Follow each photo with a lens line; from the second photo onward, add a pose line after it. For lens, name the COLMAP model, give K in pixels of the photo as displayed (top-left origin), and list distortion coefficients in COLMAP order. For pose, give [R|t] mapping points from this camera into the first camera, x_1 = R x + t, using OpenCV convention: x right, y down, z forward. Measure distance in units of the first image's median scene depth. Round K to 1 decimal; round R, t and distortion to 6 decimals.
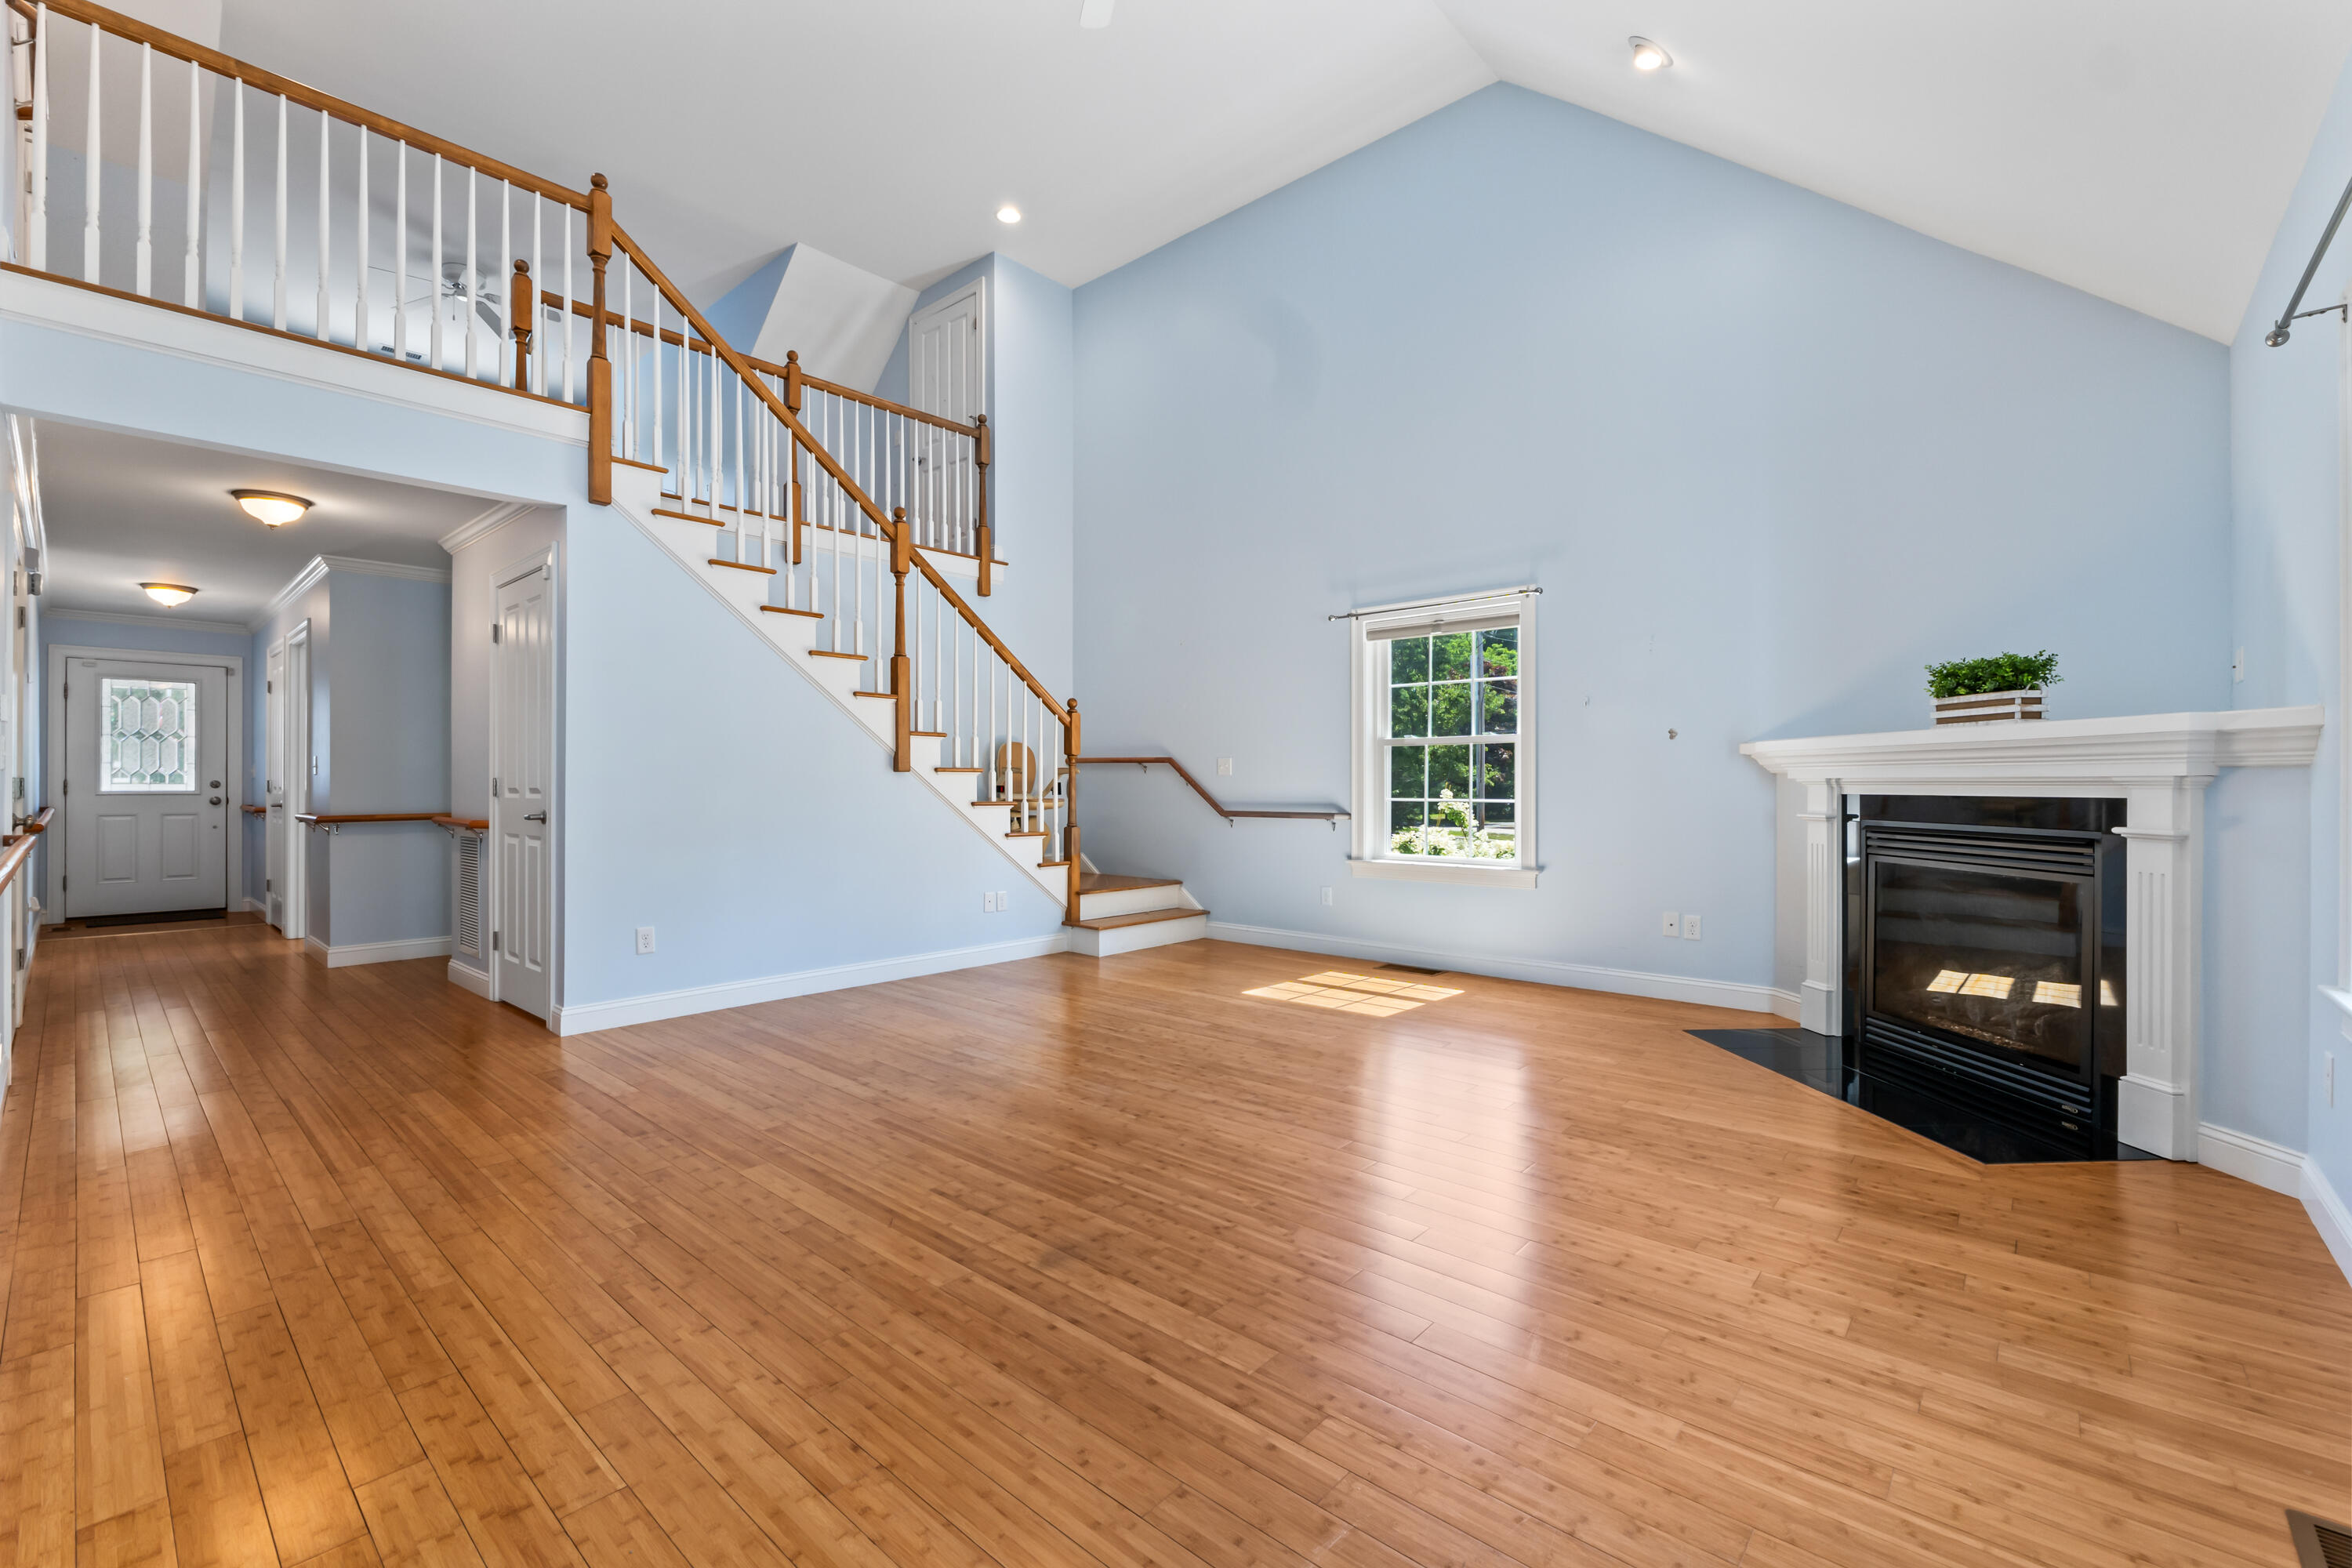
lens RADIAL K [[992.9, 0, 1173.6], [0, 992.9, 790.4], [0, 0, 1]] dist [-0.005038, -0.000811]
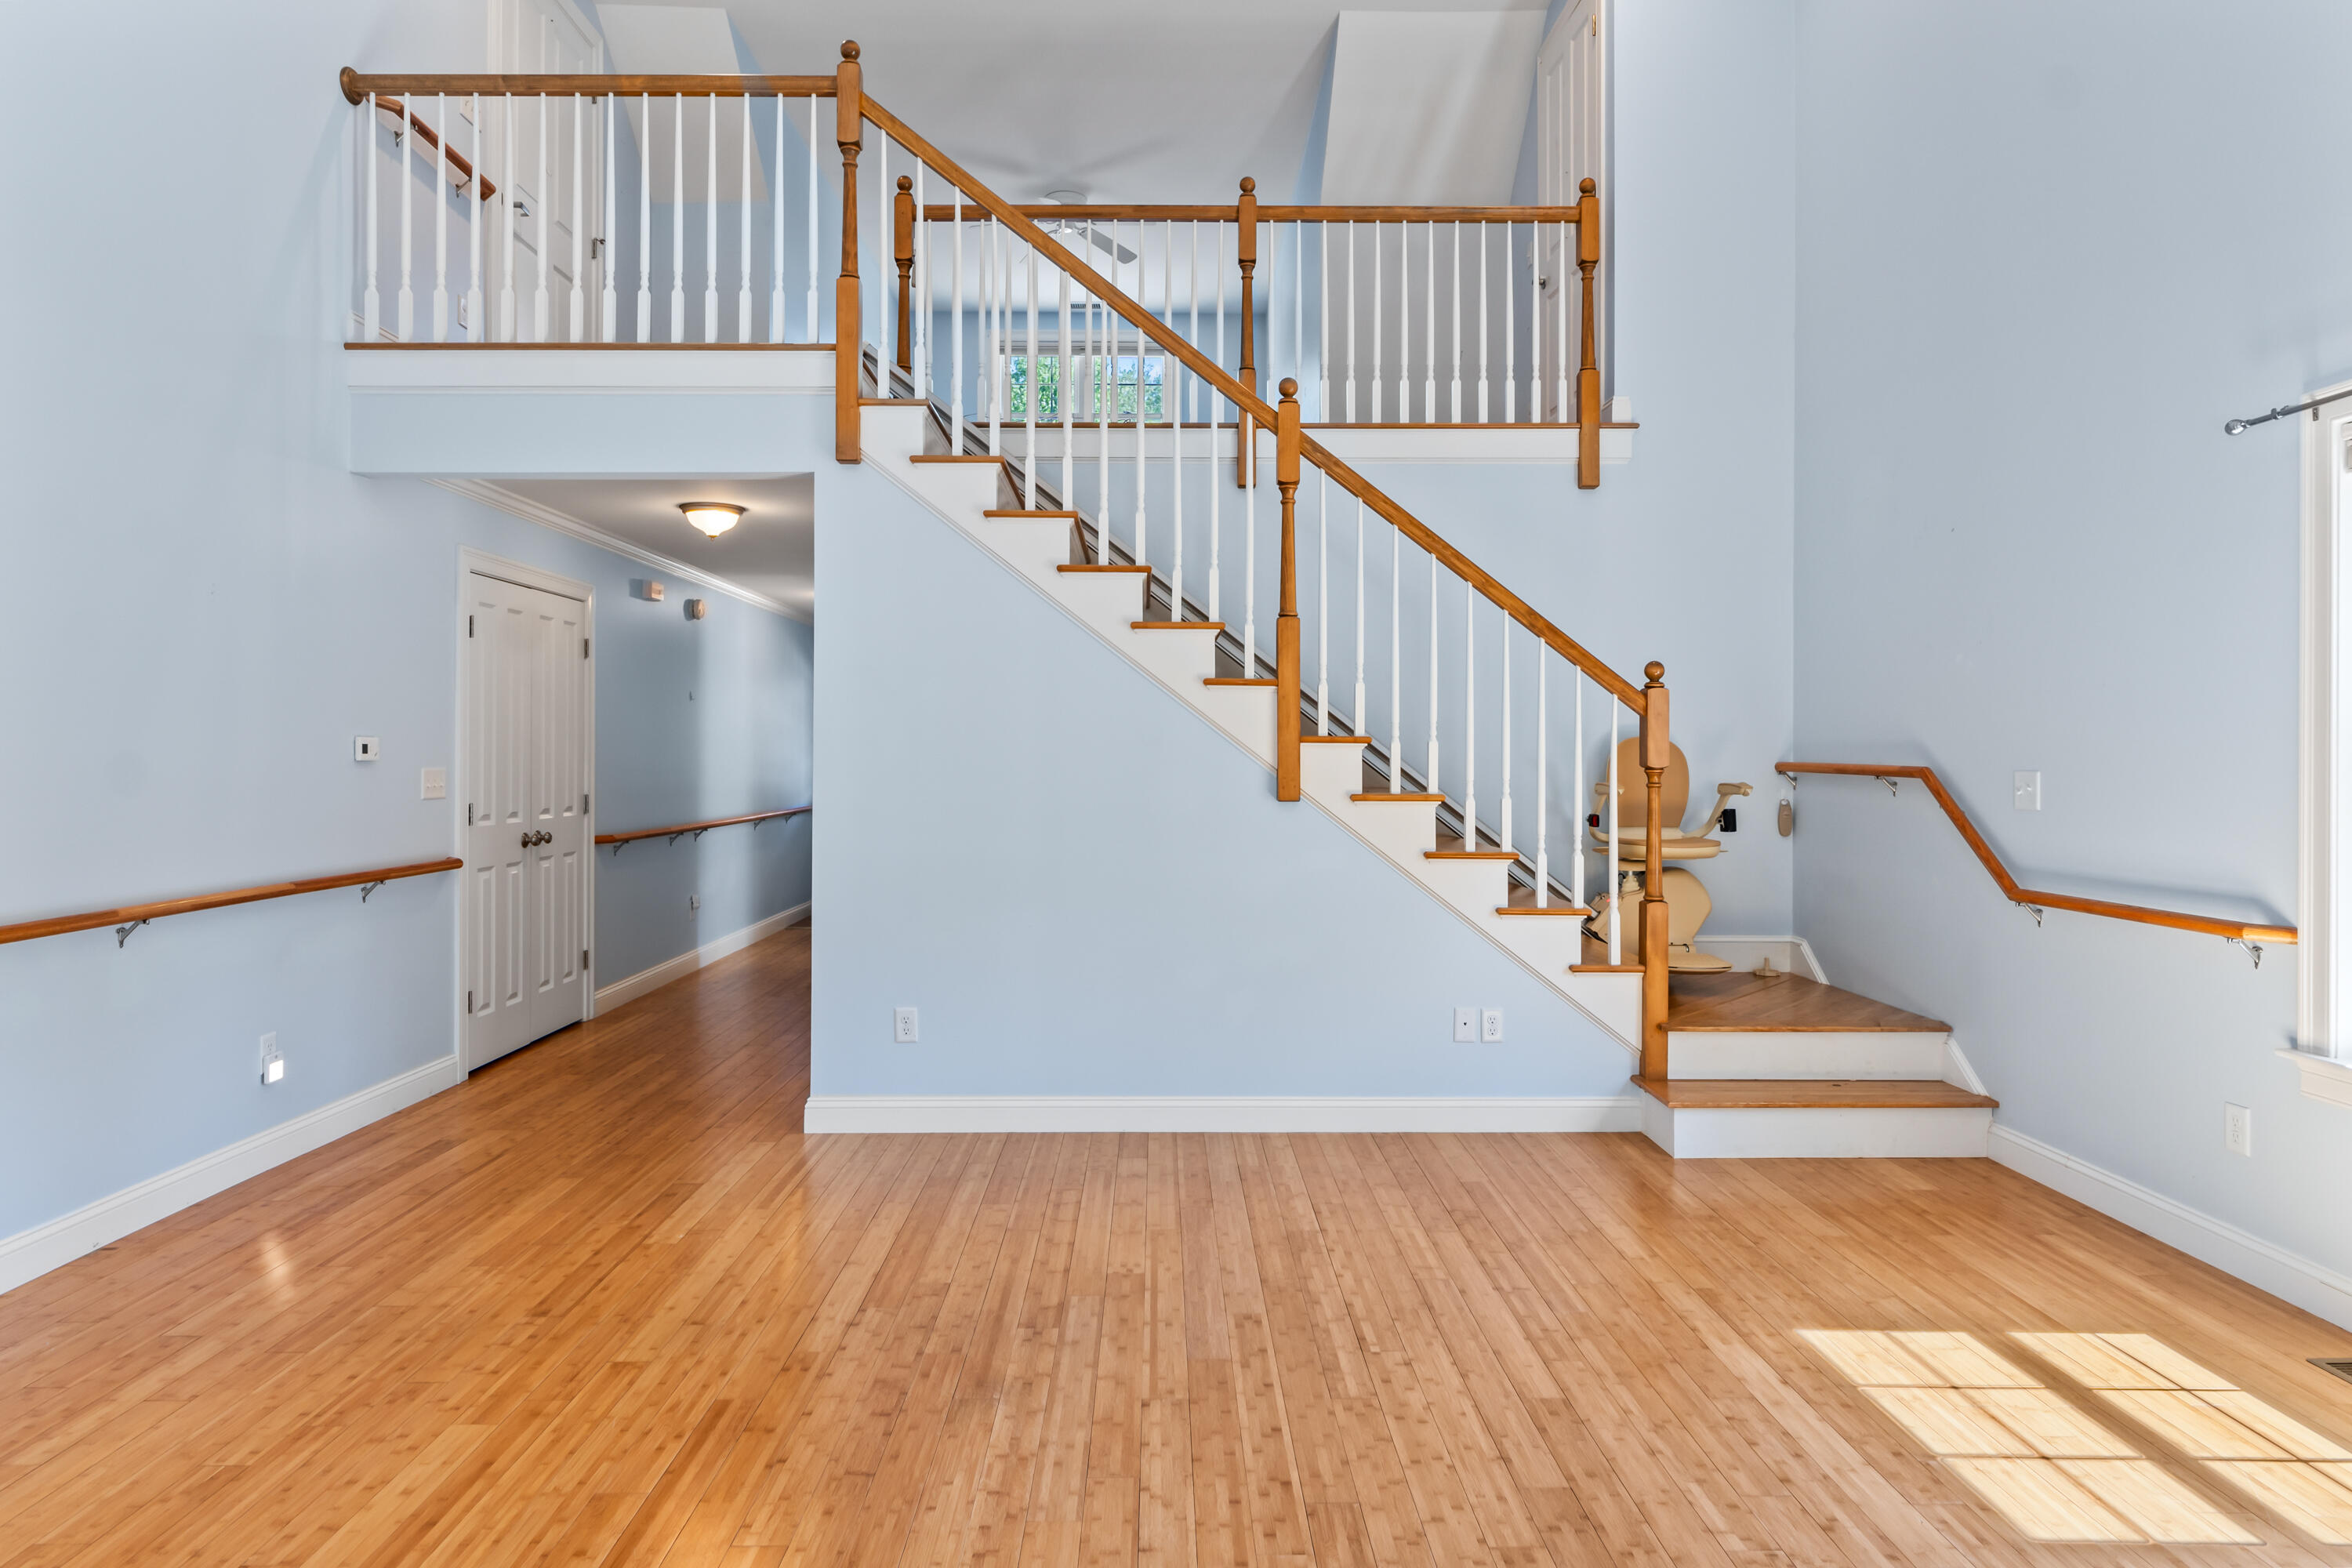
lens RADIAL K [[1350.1, 0, 1166.5], [0, 1350.1, 762.9], [0, 0, 1]] dist [-0.008007, 0.004327]
pose [[0.675273, 0.004508, -0.737554, 0.354690], [-0.007515, 0.999971, -0.000768, -0.048983], [0.737529, 0.006061, 0.675288, 0.438119]]
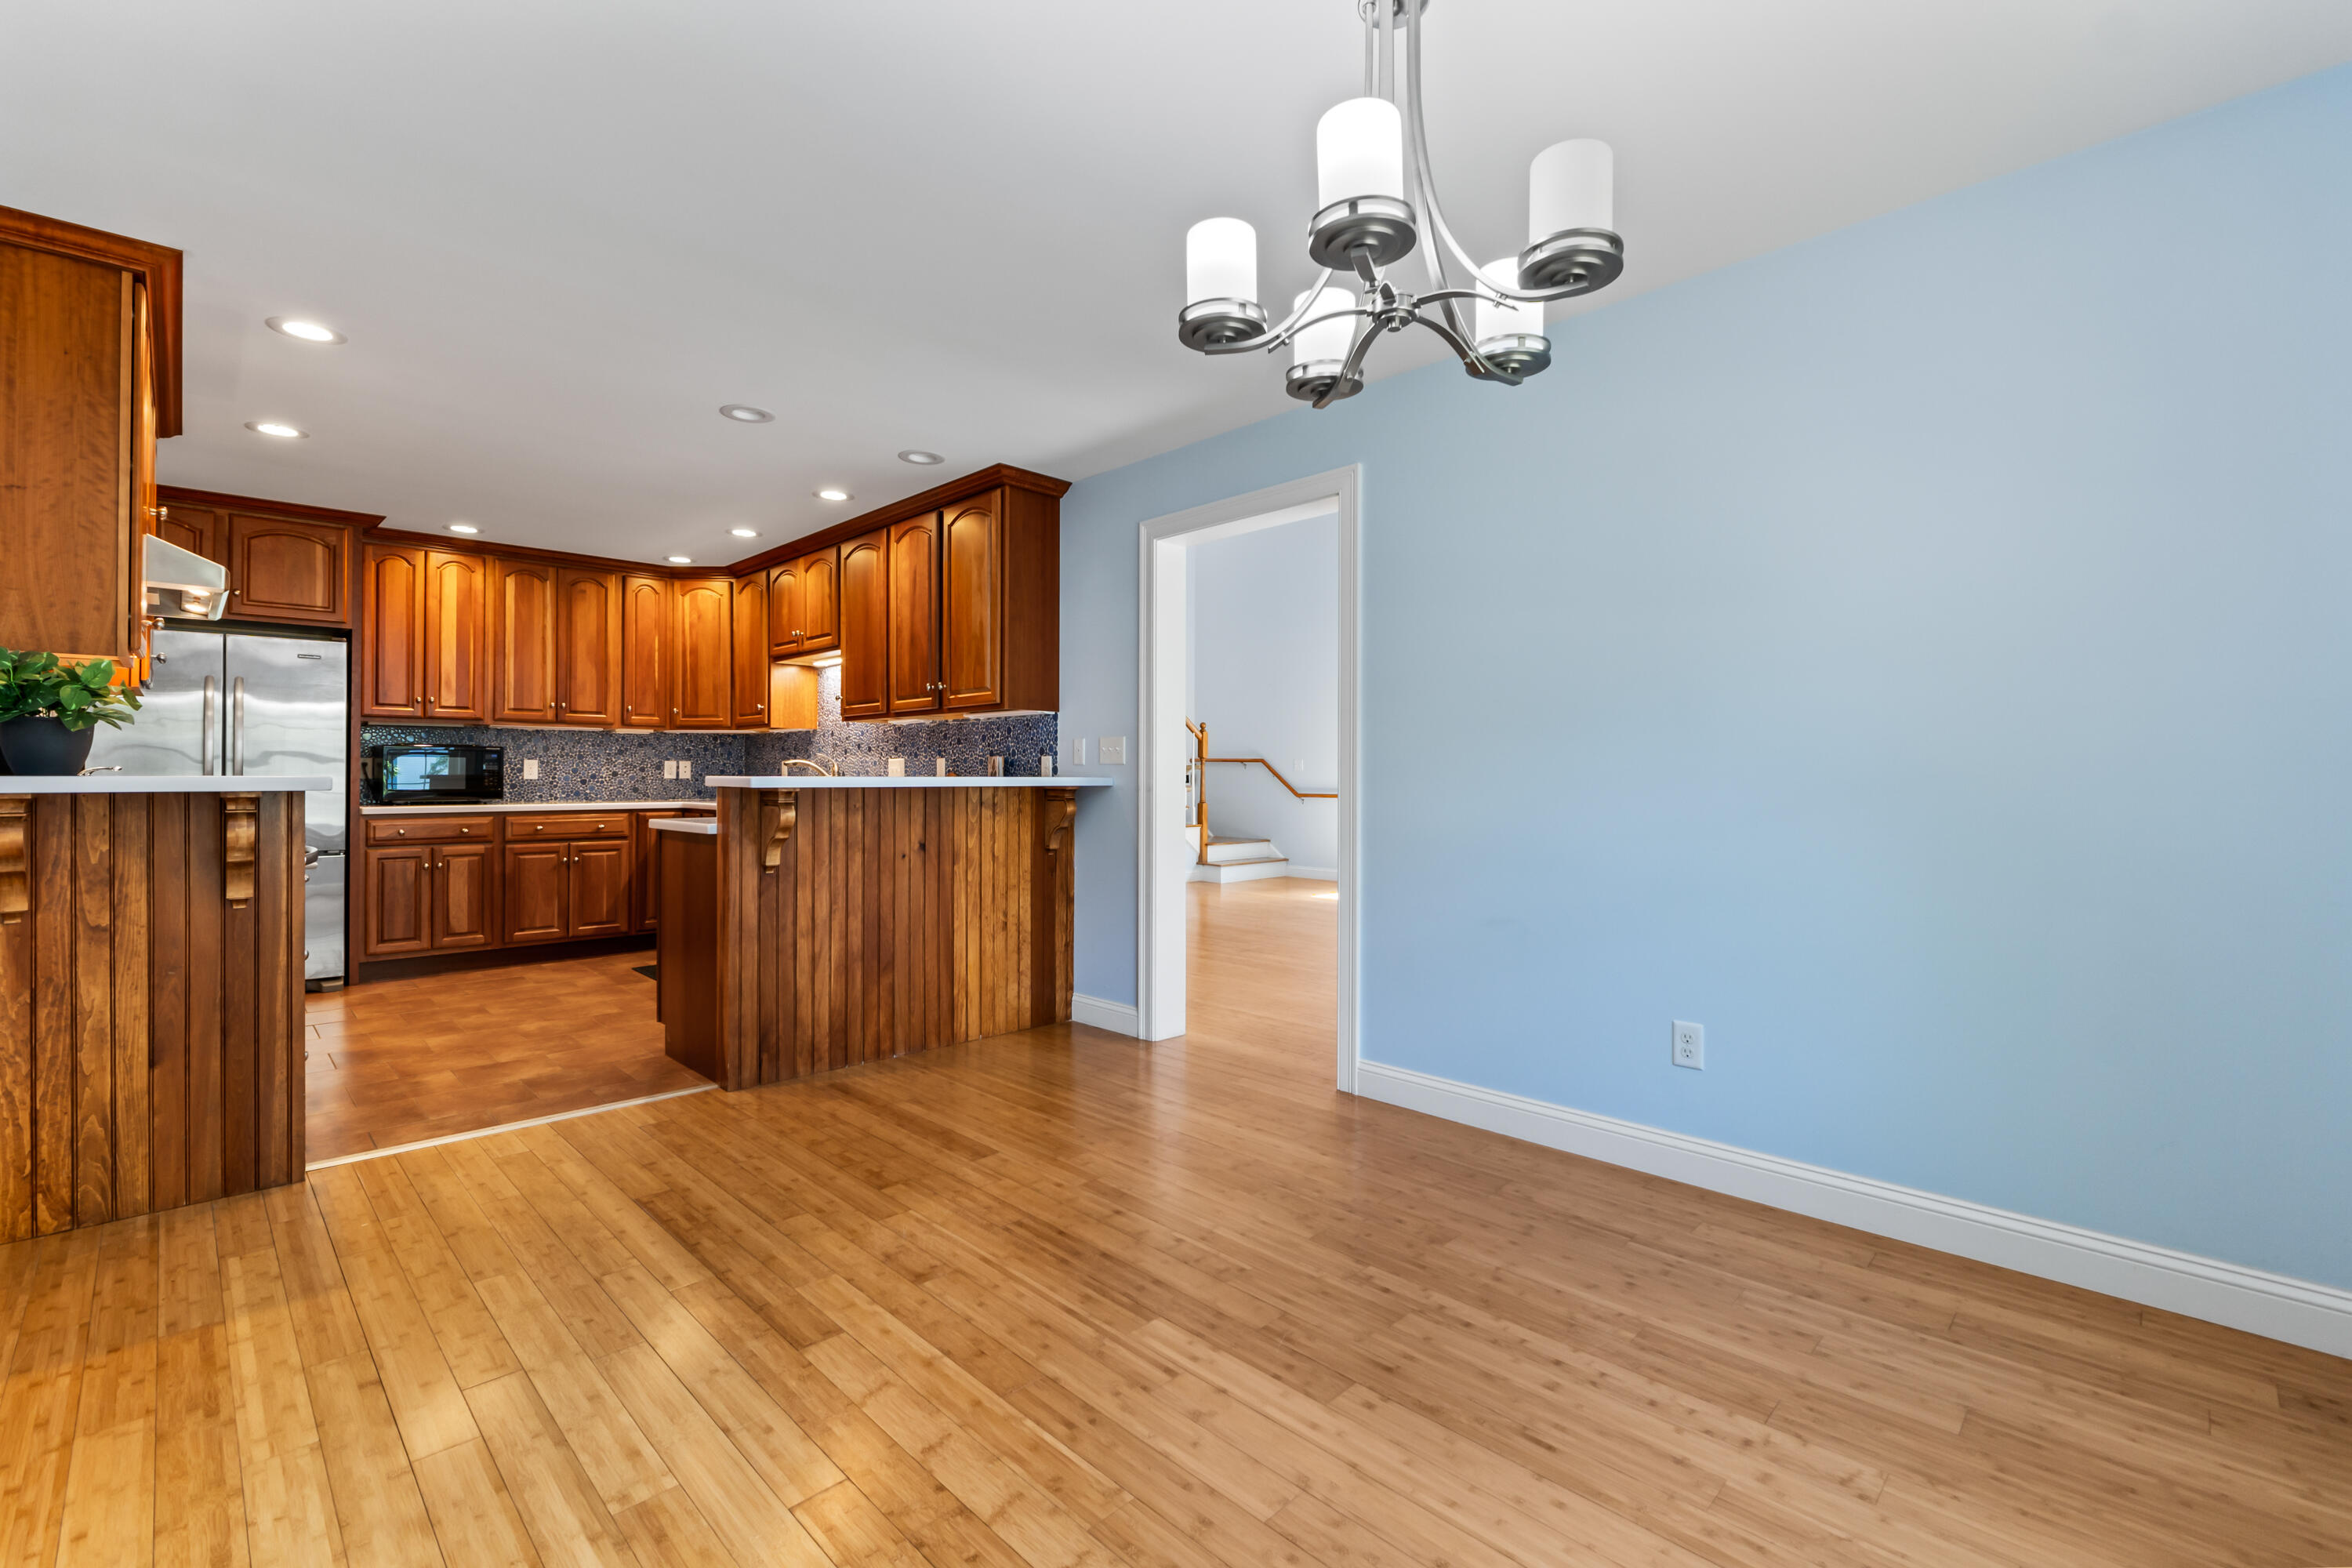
lens RADIAL K [[992.9, 0, 1178.7], [0, 992.9, 776.8], [0, 0, 1]] dist [-0.005038, -0.000811]
pose [[0.998710, 0.001673, -0.050753, -0.083100], [-0.001807, 0.999995, -0.002594, -0.001498], [0.050748, 0.002682, 0.998708, -0.817013]]
